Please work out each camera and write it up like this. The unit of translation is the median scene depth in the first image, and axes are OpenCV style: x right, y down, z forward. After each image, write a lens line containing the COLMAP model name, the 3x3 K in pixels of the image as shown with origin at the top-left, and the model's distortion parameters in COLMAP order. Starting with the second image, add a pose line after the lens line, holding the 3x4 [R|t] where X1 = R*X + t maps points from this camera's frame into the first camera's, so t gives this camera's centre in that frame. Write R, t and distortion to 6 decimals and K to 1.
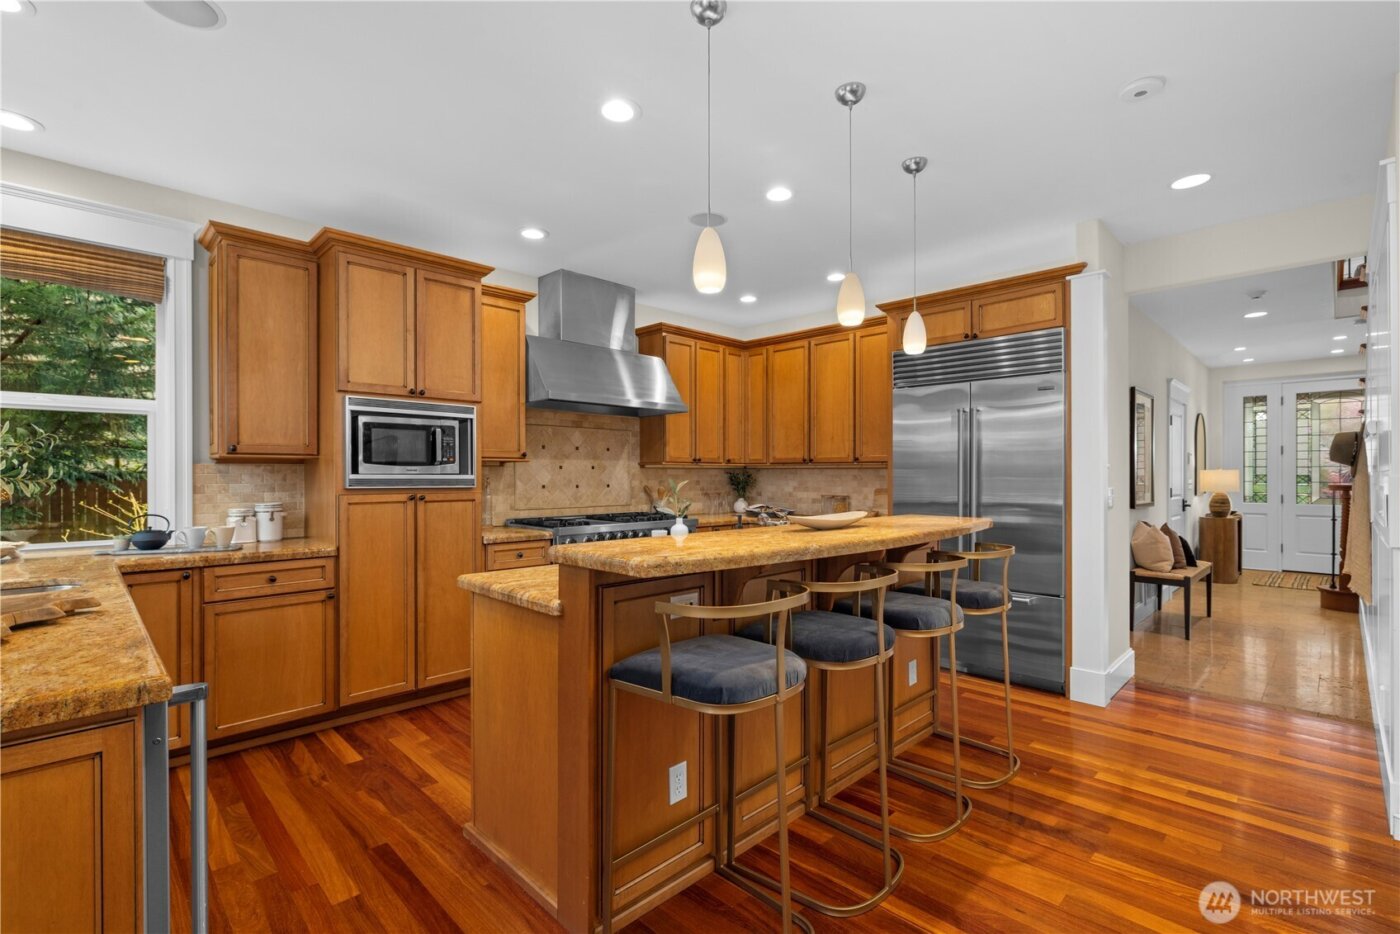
lens RADIAL K [[636.1, 0, 703.8], [0, 636.1, 474.4], [0, 0, 1]] dist [-0.002588, 0.000031]
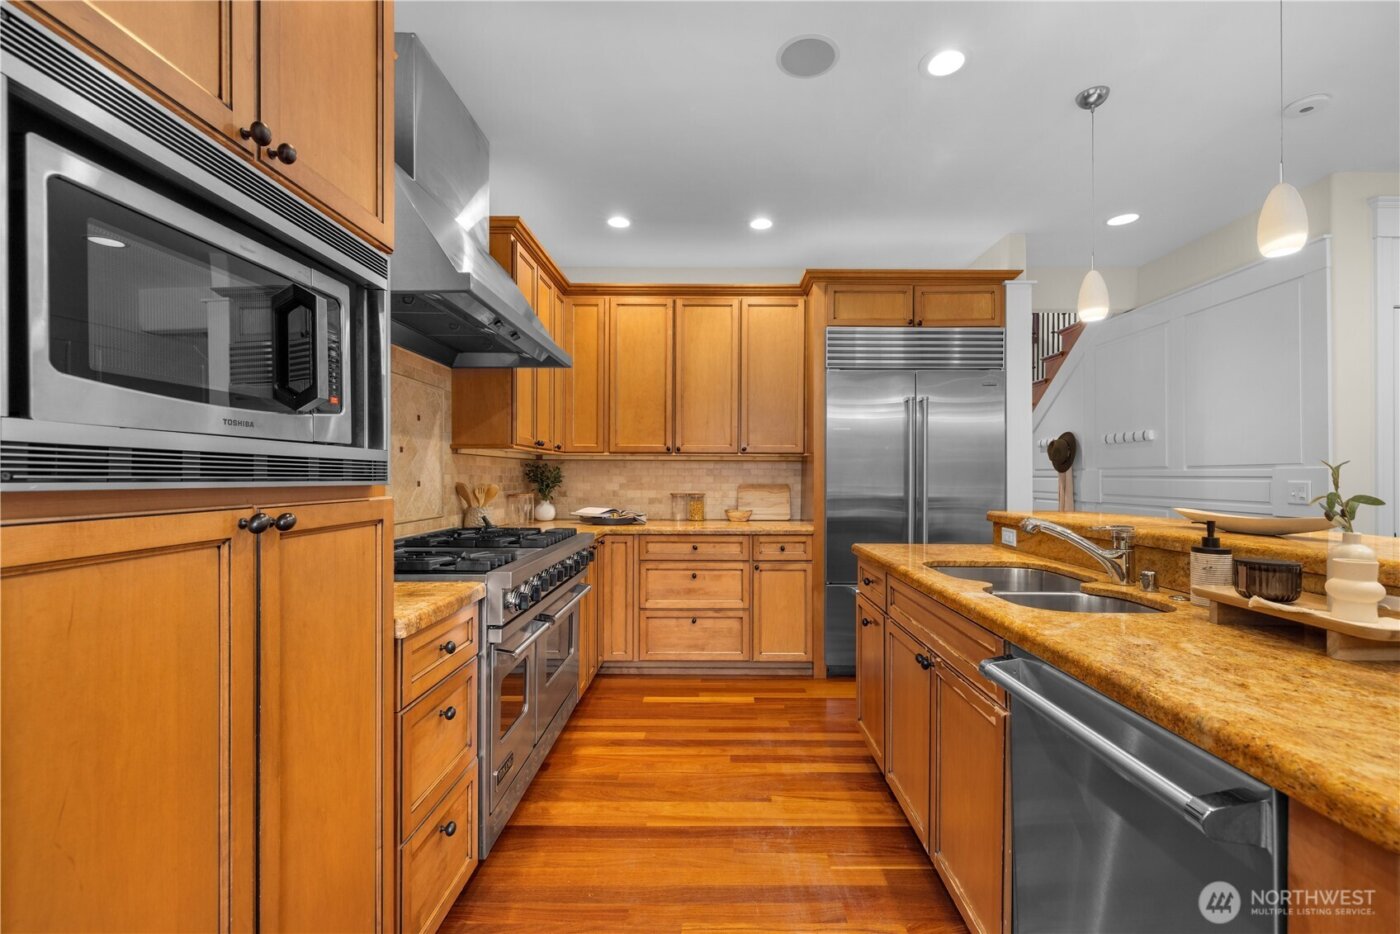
lens RADIAL K [[595.0, 0, 715.0], [0, 595.0, 472.7], [0, 0, 1]] dist [0.000259, -0.000056]
pose [[0.706628, 0.004793, 0.707569, -0.462697], [-0.001827, 0.999986, -0.004949, 0.014506], [-0.707583, 0.002204, 0.706627, 0.632057]]
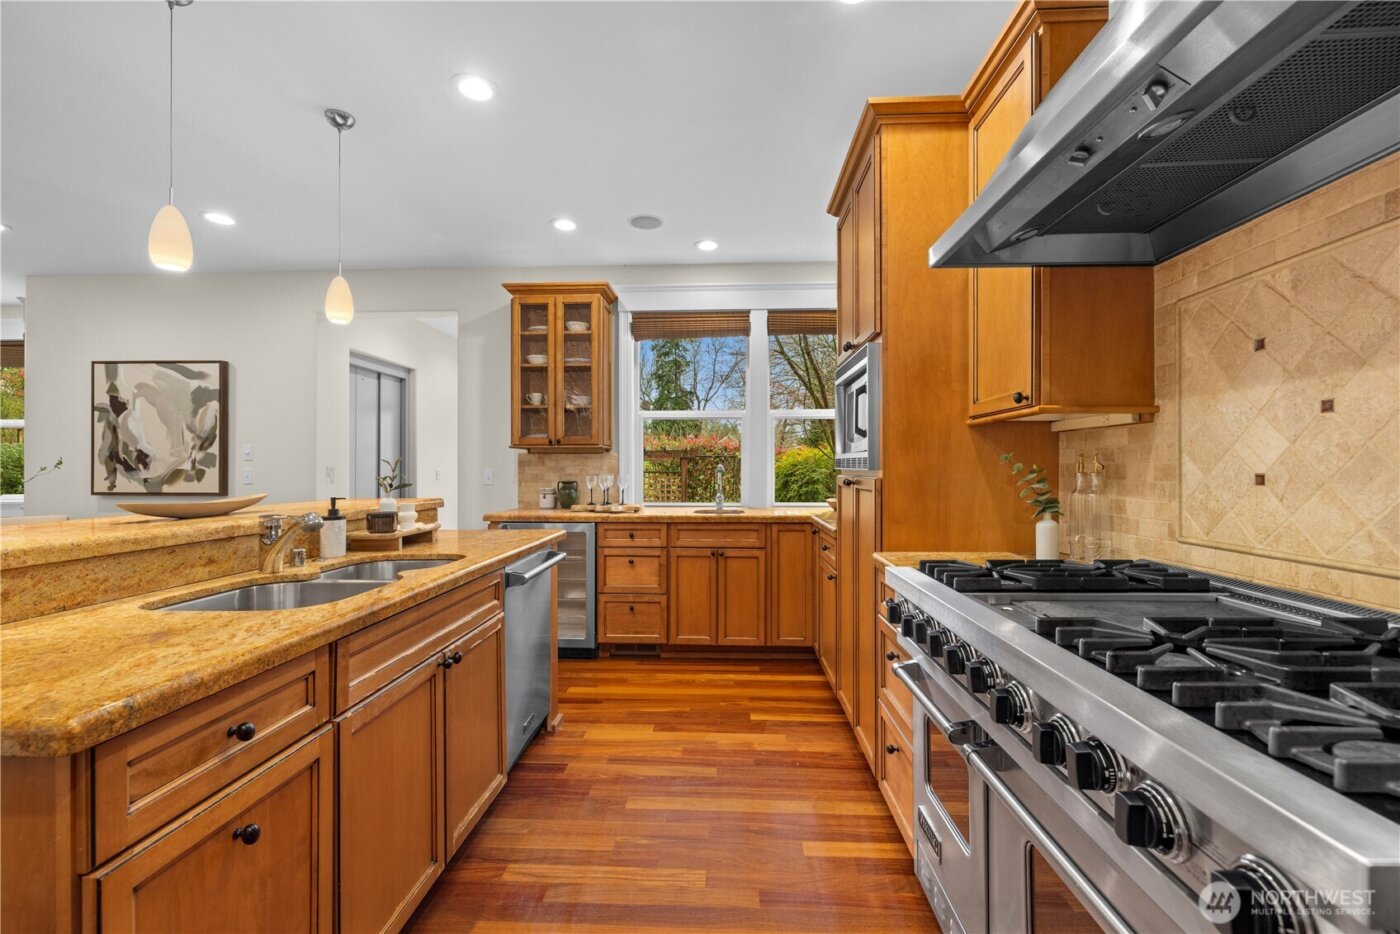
lens RADIAL K [[586.6, 0, 700.0], [0, 586.6, 467.0], [0, 0, 1]] dist [0.000695, 0.000114]
pose [[-0.737782, 0.000055, -0.675039, 0.155862], [0.002179, 0.999995, -0.002300, 0.017356], [0.675035, -0.003168, -0.737779, 1.307499]]
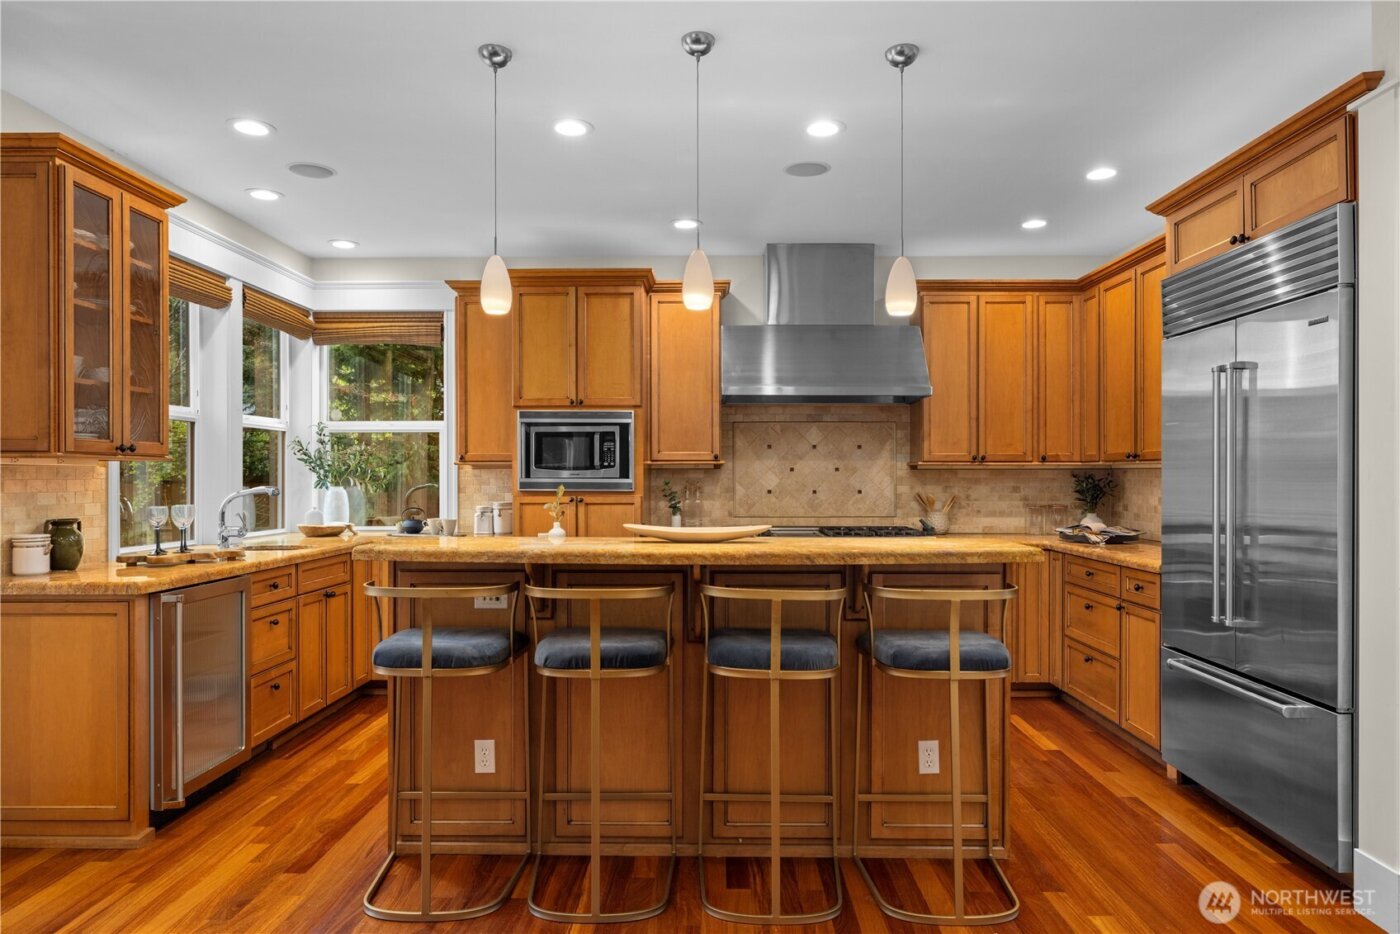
lens RADIAL K [[880.9, 0, 702.4], [0, 880.9, 477.8], [0, 0, 1]] dist [0.000526, -0.001736]
pose [[0.697885, 0.001574, -0.716208, 0.711128], [0.000517, 0.999996, 0.002701, -0.004396], [0.716209, -0.002255, 0.697882, 0.104103]]
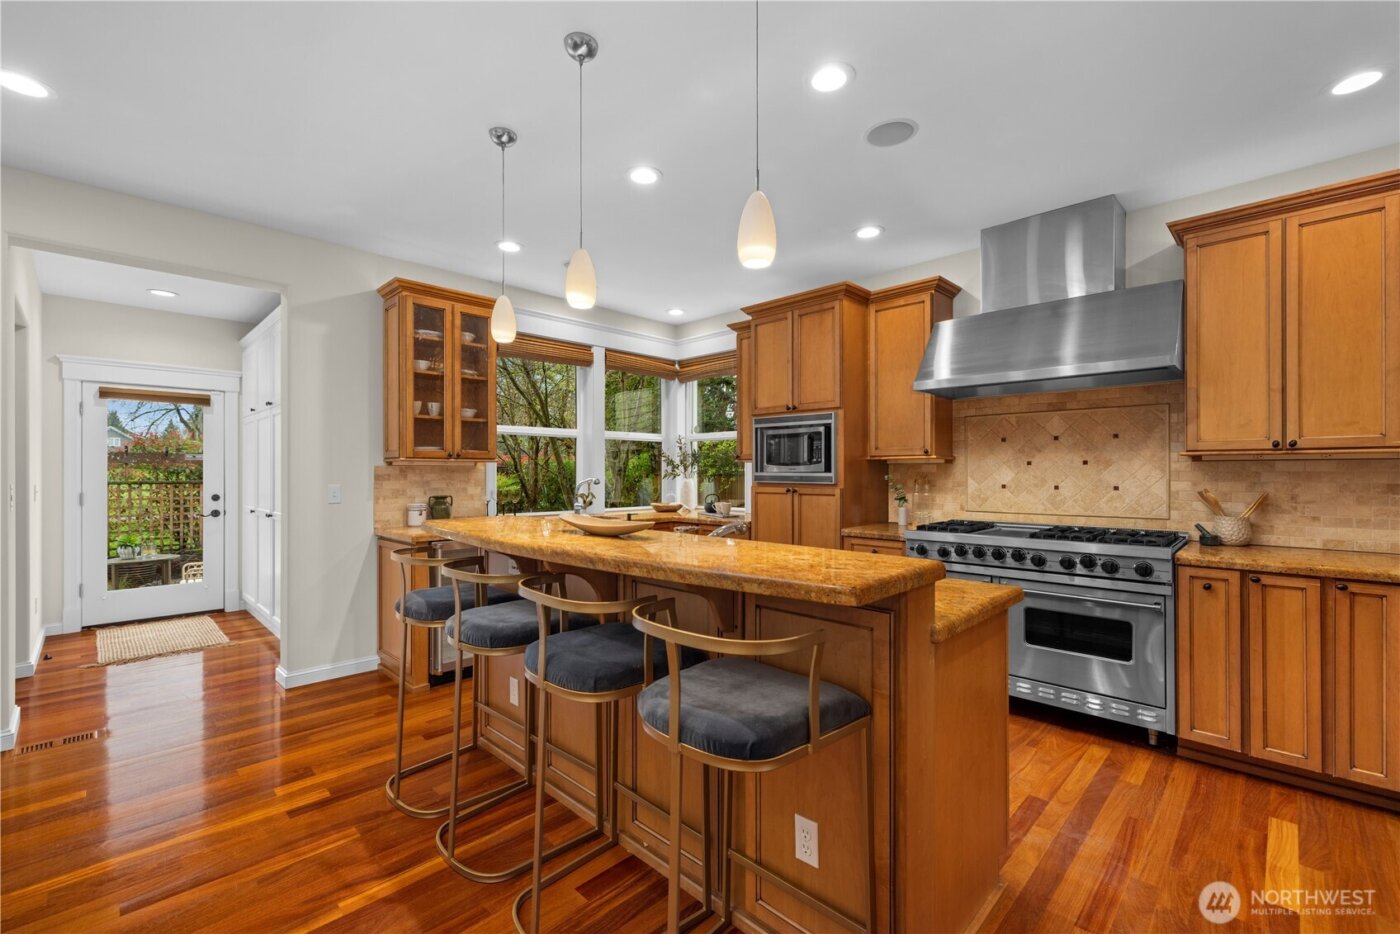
lens RADIAL K [[597.1, 0, 698.5], [0, 597.1, 471.7], [0, 0, 1]] dist [-0.000012, -0.000013]
pose [[0.007926, -0.000380, -0.999969, 0.690827], [0.002721, 0.999996, -0.000358, -0.001687], [0.999965, -0.002718, 0.007927, 0.747803]]
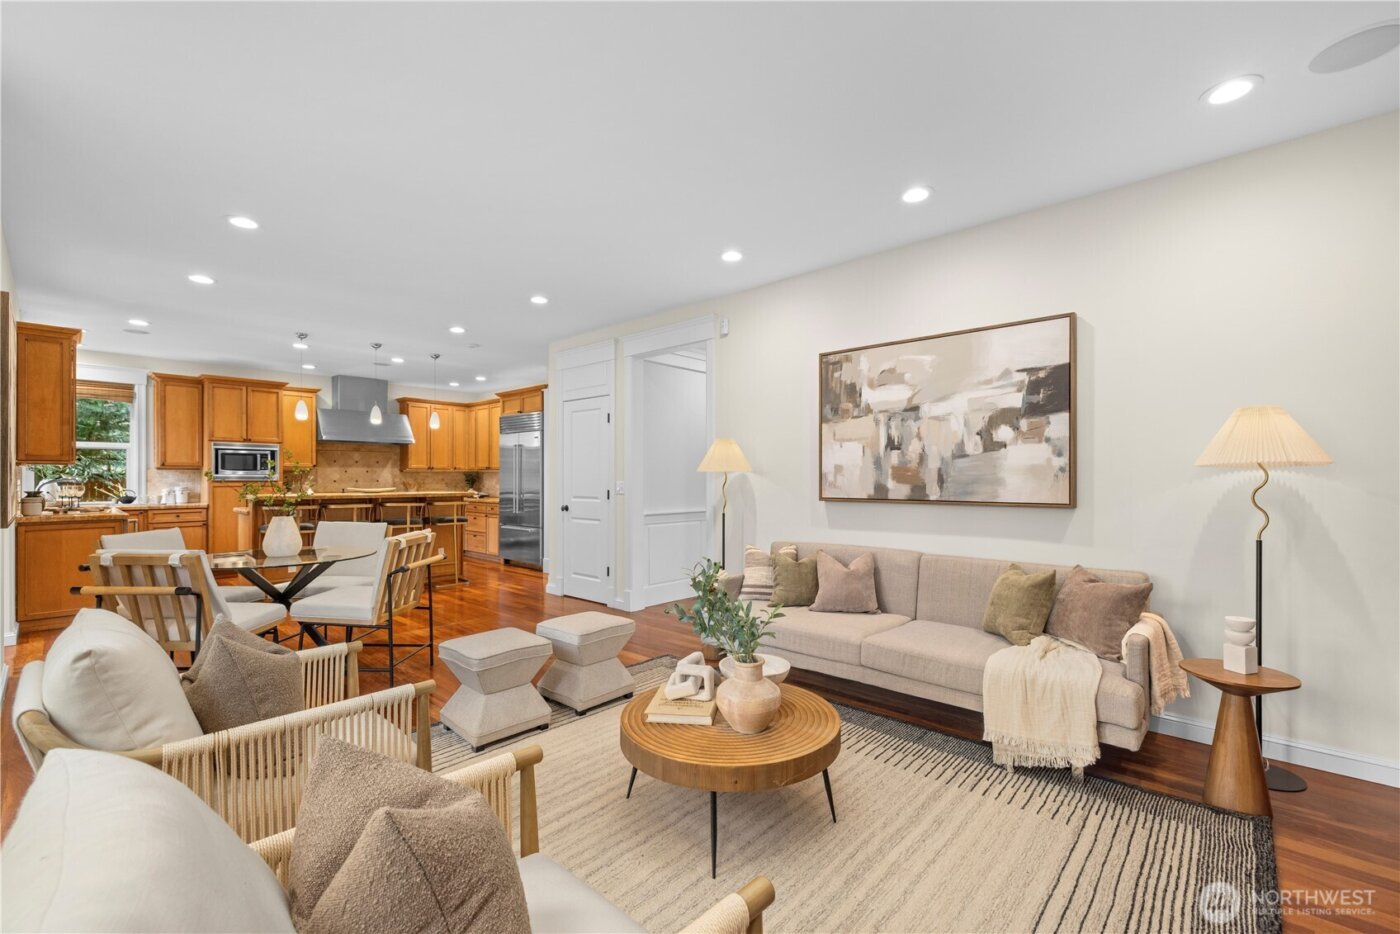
lens RADIAL K [[592.8, 0, 704.4], [0, 592.8, 475.7], [0, 0, 1]] dist [0.001148, 0.000003]
pose [[0.998839, 0.000842, 0.048157, 1.045796], [-0.000732, 0.999997, -0.002304, 0.006813], [-0.048159, 0.002267, 0.998837, -1.174032]]
